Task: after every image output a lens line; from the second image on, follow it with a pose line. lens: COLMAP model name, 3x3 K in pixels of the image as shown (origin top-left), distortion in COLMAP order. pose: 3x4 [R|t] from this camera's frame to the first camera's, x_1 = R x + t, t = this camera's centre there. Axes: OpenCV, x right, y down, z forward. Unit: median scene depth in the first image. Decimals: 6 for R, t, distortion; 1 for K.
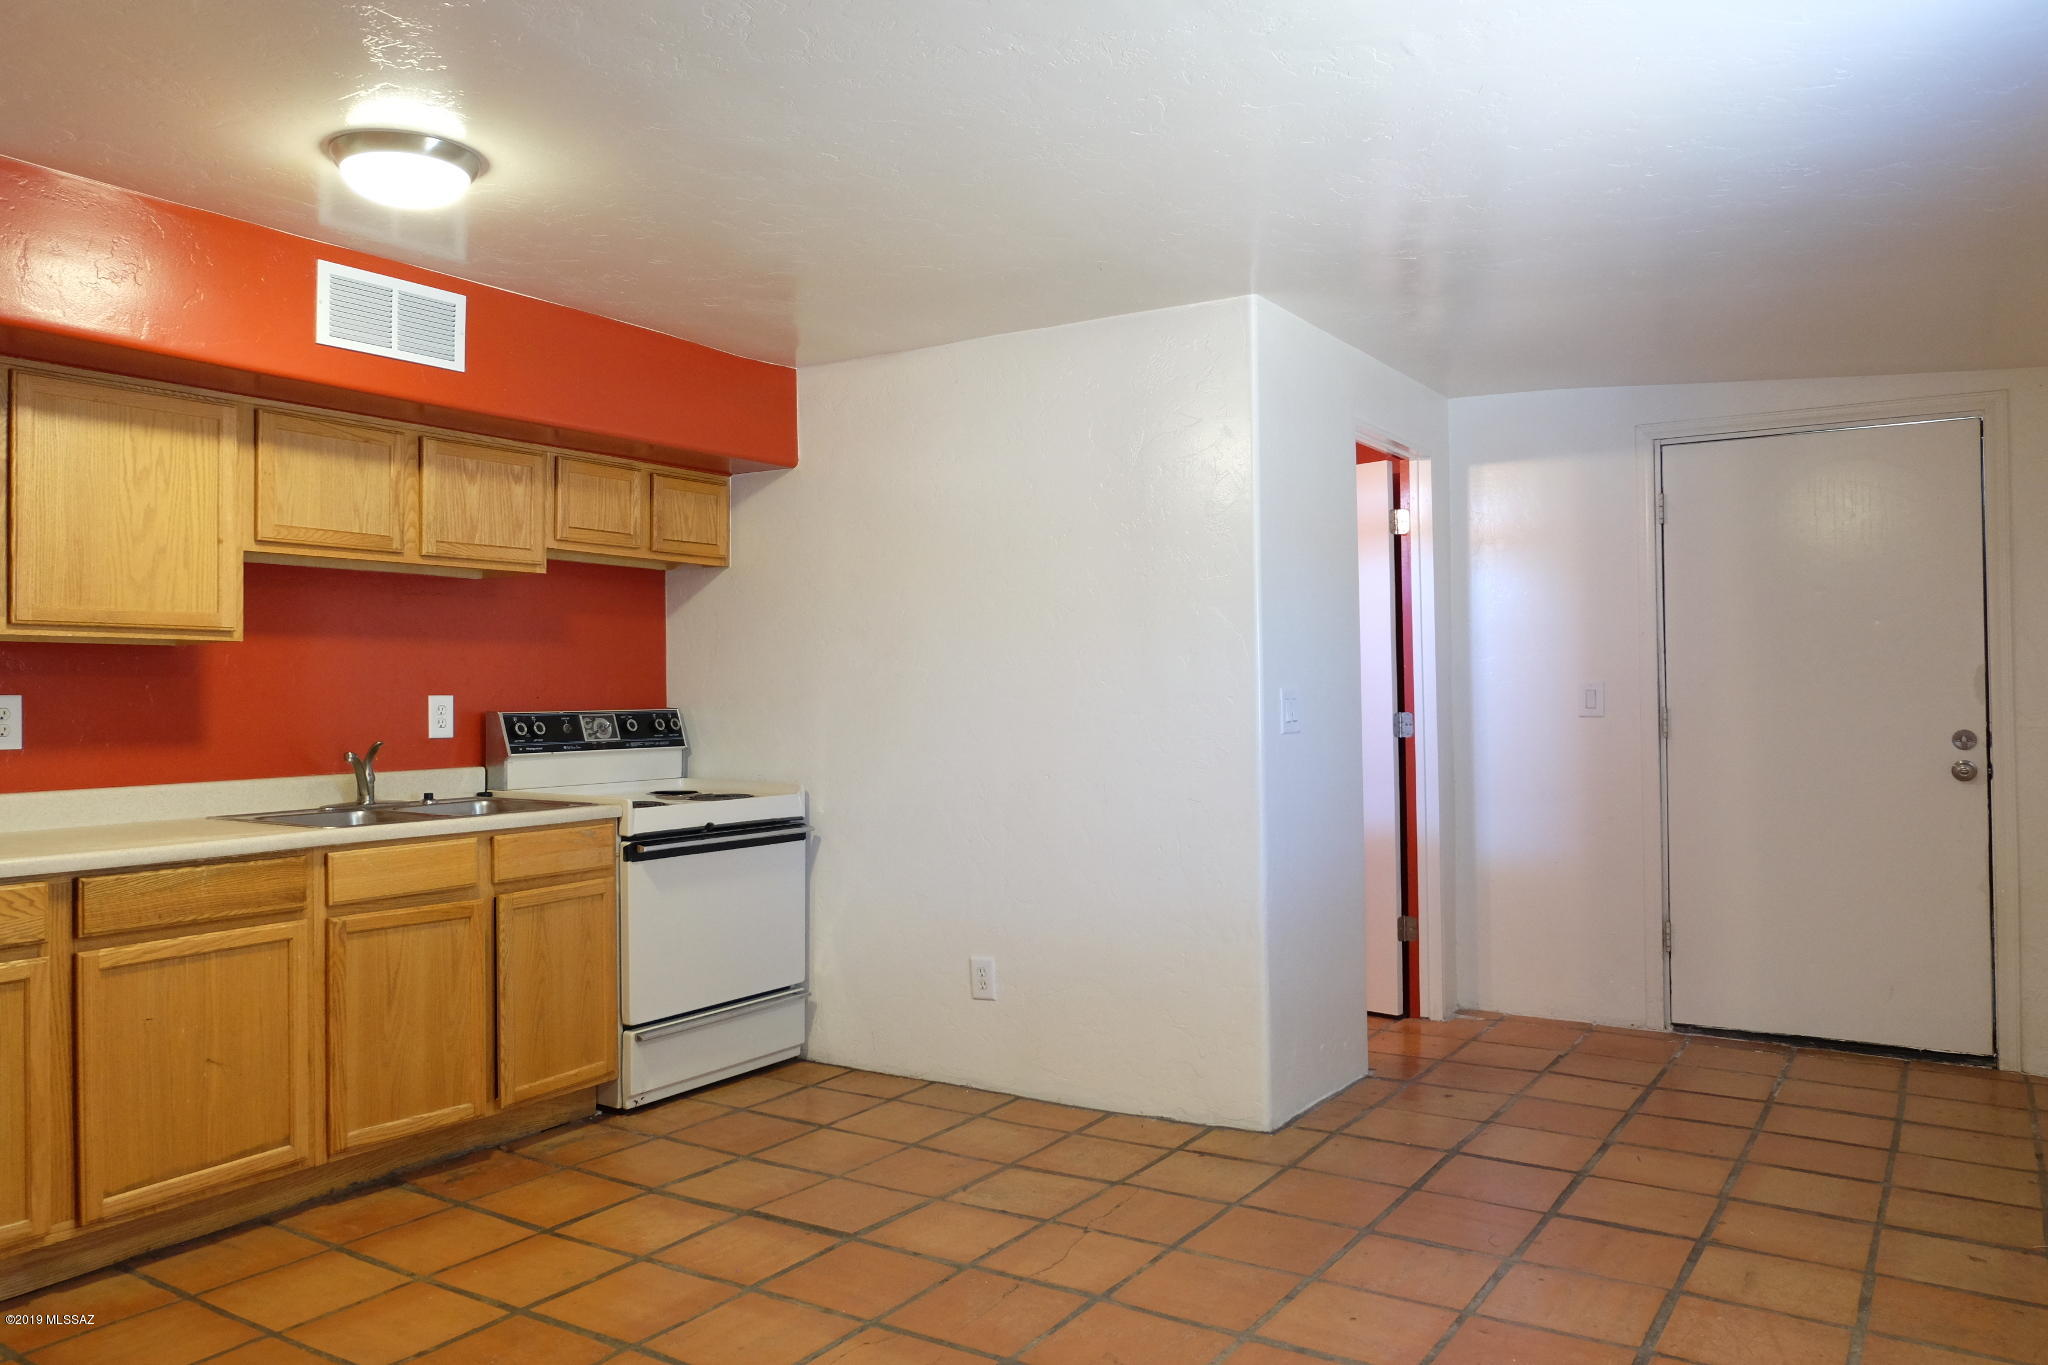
lens RADIAL K [[1467.8, 0, 1011.5], [0, 1467.8, 672.7], [0, 0, 1]] dist [-0.058215, 0.056556]
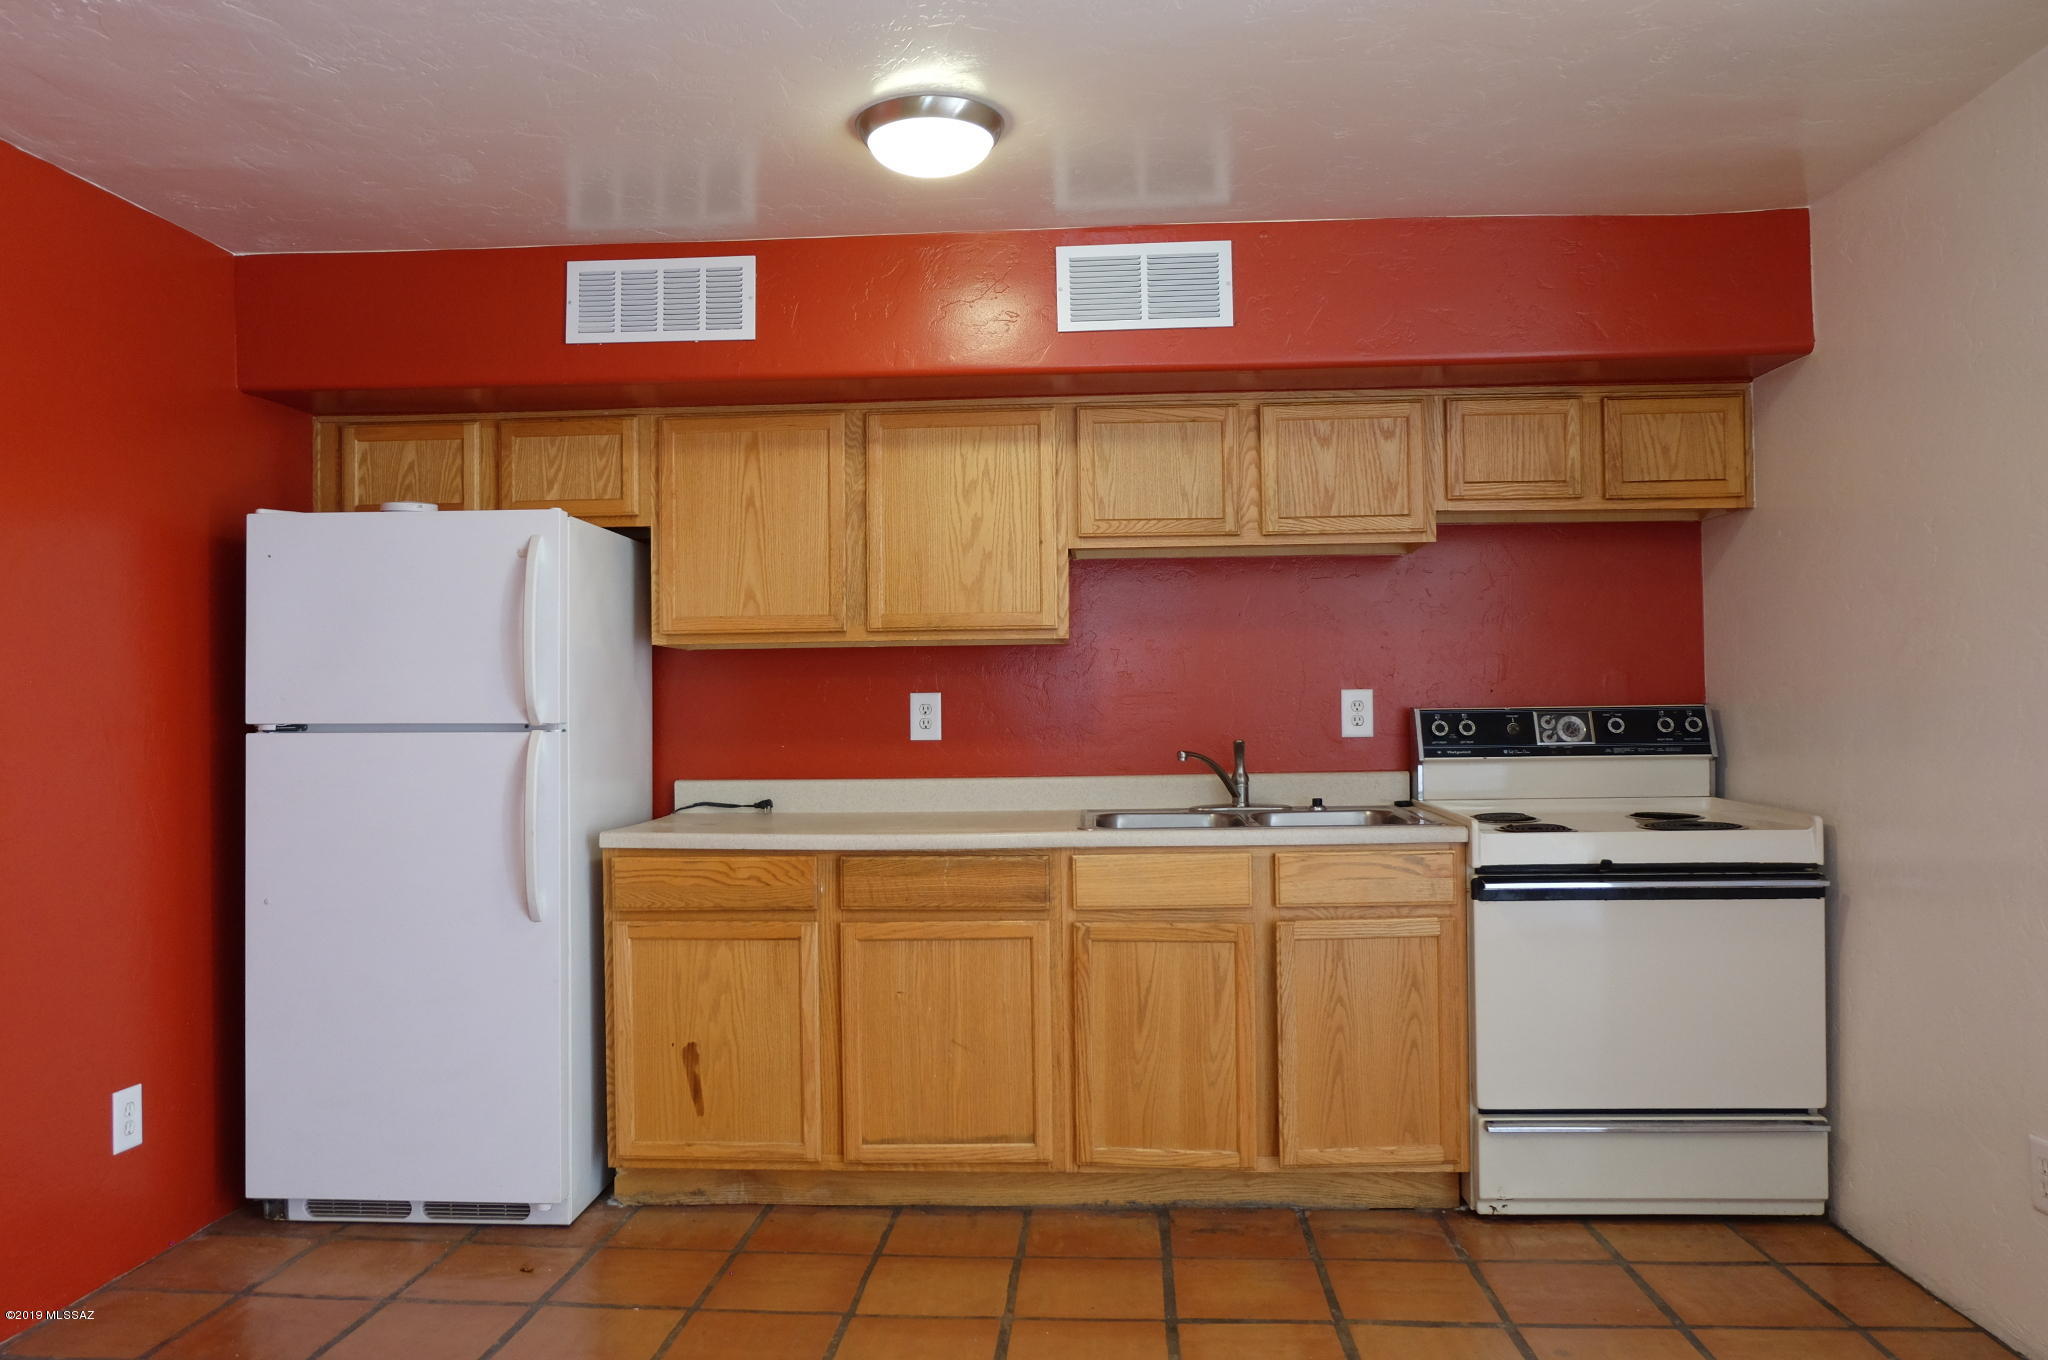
lens RADIAL K [[1467.8, 0, 972.5], [0, 1467.8, 676.0], [0, 0, 1]] dist [-0.058215, 0.056556]
pose [[0.489482, -0.012579, -0.871923, 0.347621], [0.021657, 0.999763, -0.002265, 0.005705], [0.871744, -0.017775, 0.489638, 0.458257]]
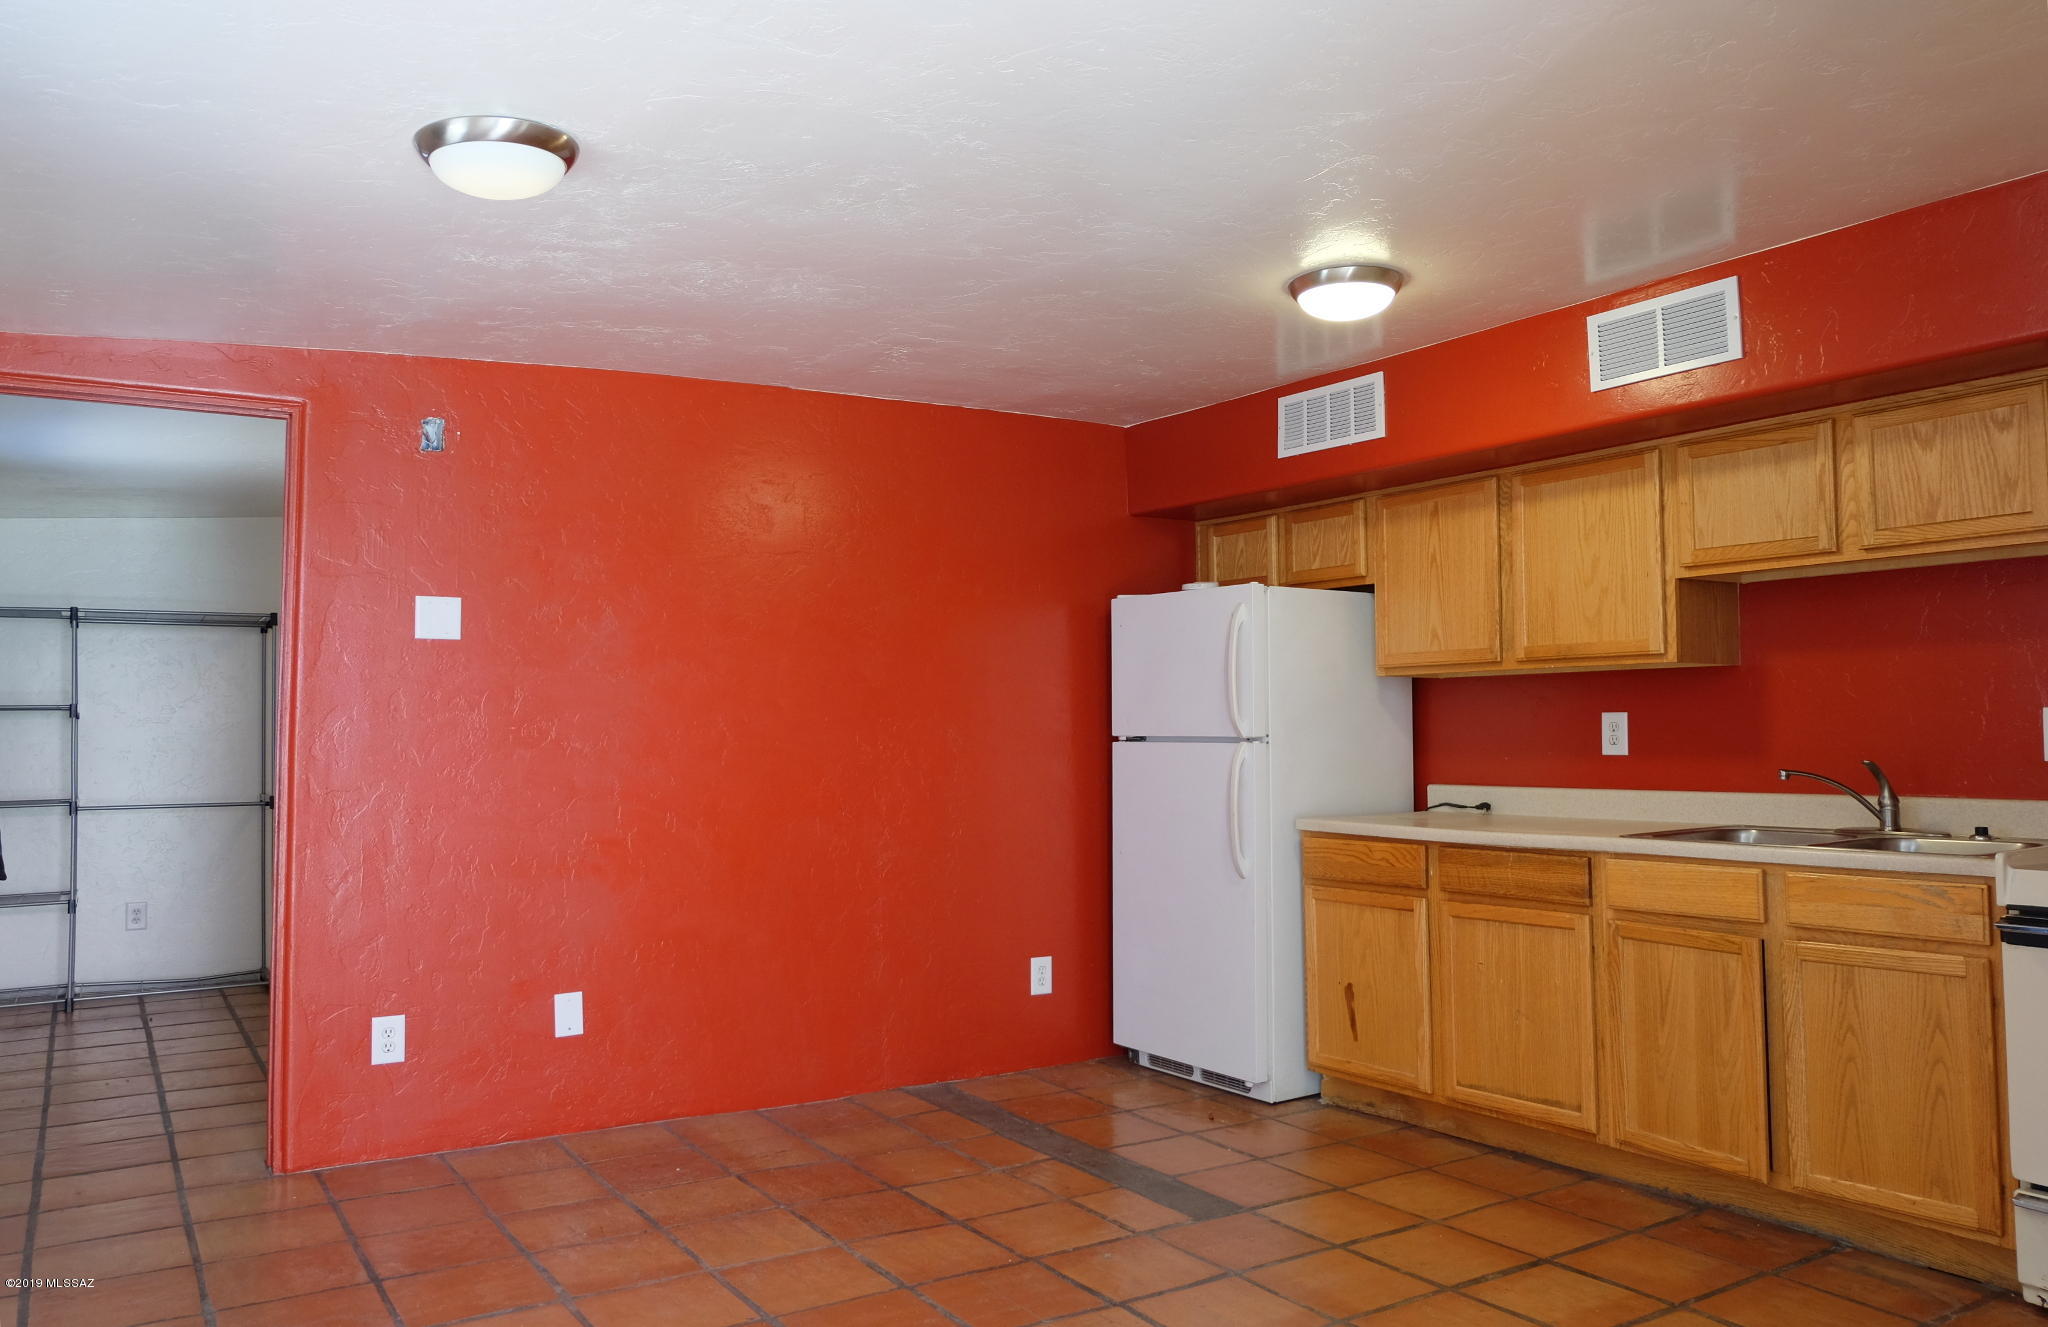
lens RADIAL K [[1423.1, 0, 1018.0], [0, 1423.1, 669.1], [0, 0, 1]] dist [0.002028, 0.016942]
pose [[-0.369901, -0.024529, -0.928747, 0.674520], [0.030637, 0.998786, -0.038581, 0.010285], [0.928566, -0.042726, -0.368701, 0.977923]]
